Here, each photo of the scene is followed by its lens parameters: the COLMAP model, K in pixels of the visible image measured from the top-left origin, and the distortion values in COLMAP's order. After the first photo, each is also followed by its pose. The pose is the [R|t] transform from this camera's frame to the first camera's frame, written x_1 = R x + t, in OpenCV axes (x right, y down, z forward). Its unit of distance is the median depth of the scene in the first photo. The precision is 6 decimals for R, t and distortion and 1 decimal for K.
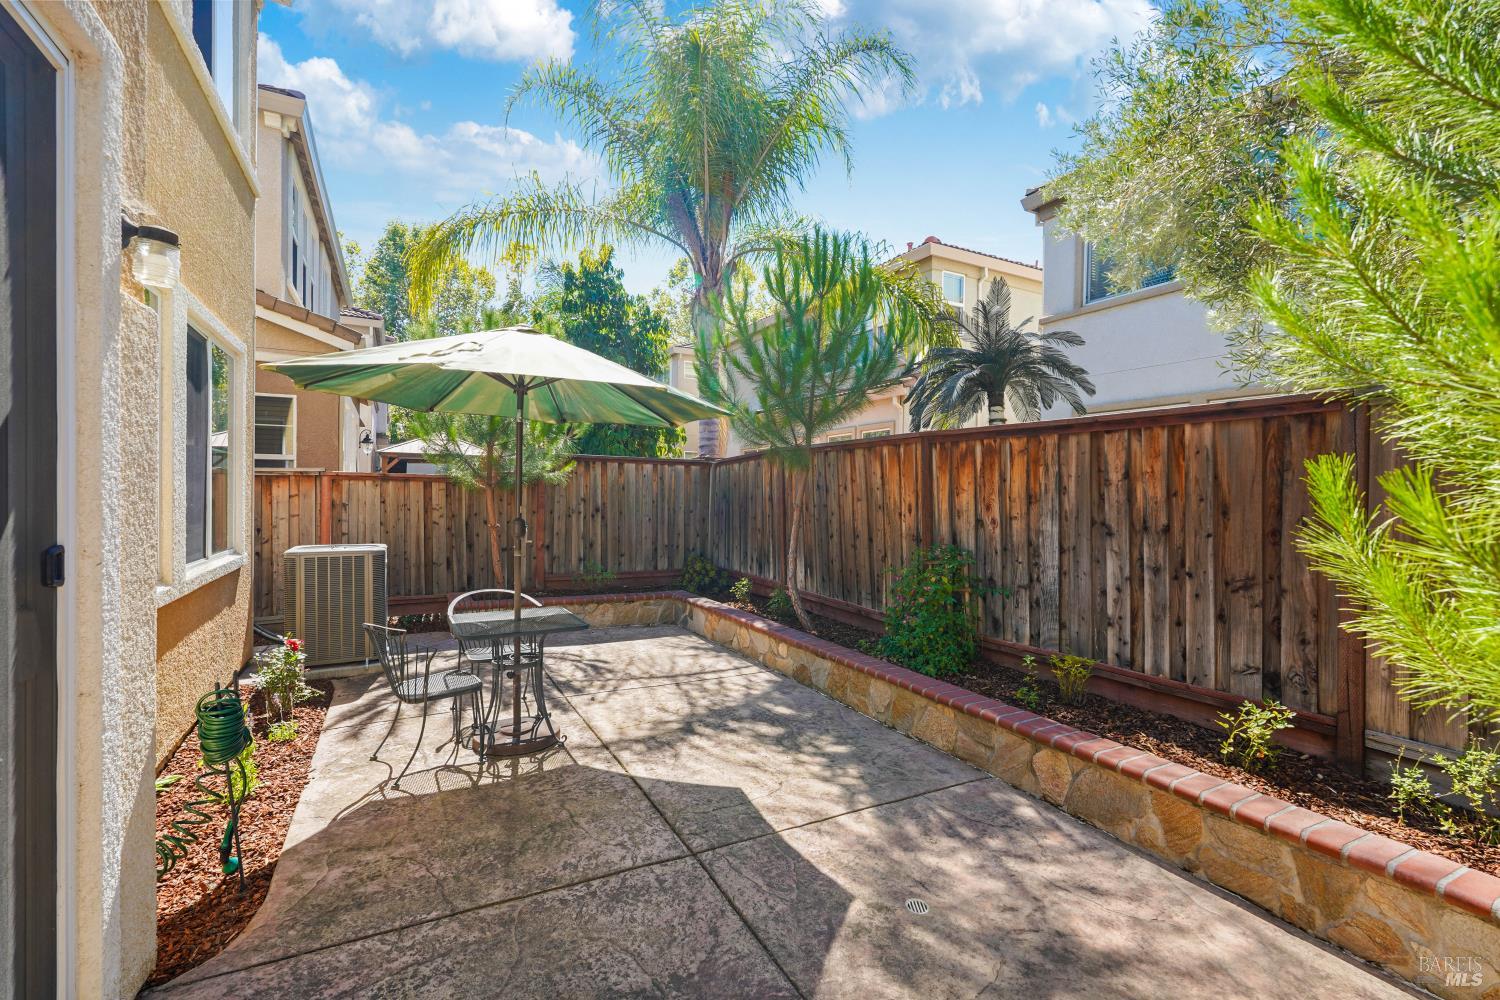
lens RADIAL K [[680.3, 0, 709.1], [0, 680.3, 485.8], [0, 0, 1]] dist [-0.011768, 0.006763]
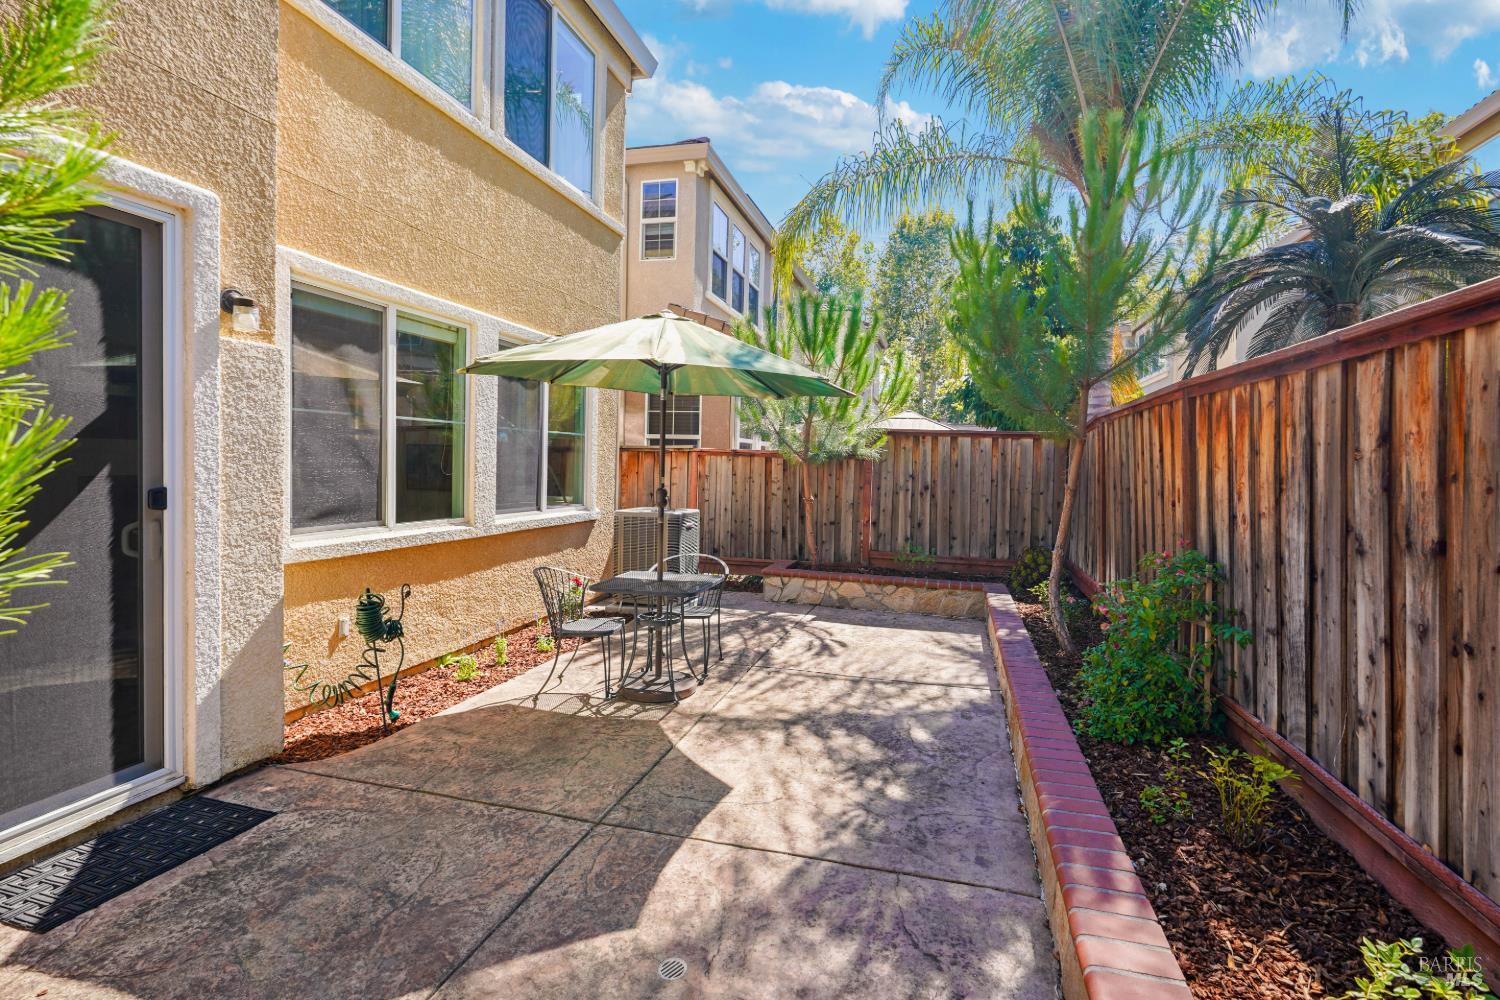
lens RADIAL K [[680.3, 0, 723.9], [0, 680.3, 461.9], [0, 0, 1]] dist [-0.011768, 0.006763]
pose [[0.743997, 0.005864, -0.668157, 0.573475], [-0.007614, 0.999971, 0.000298, 0.004499], [0.668139, 0.004866, 0.744021, 0.274513]]
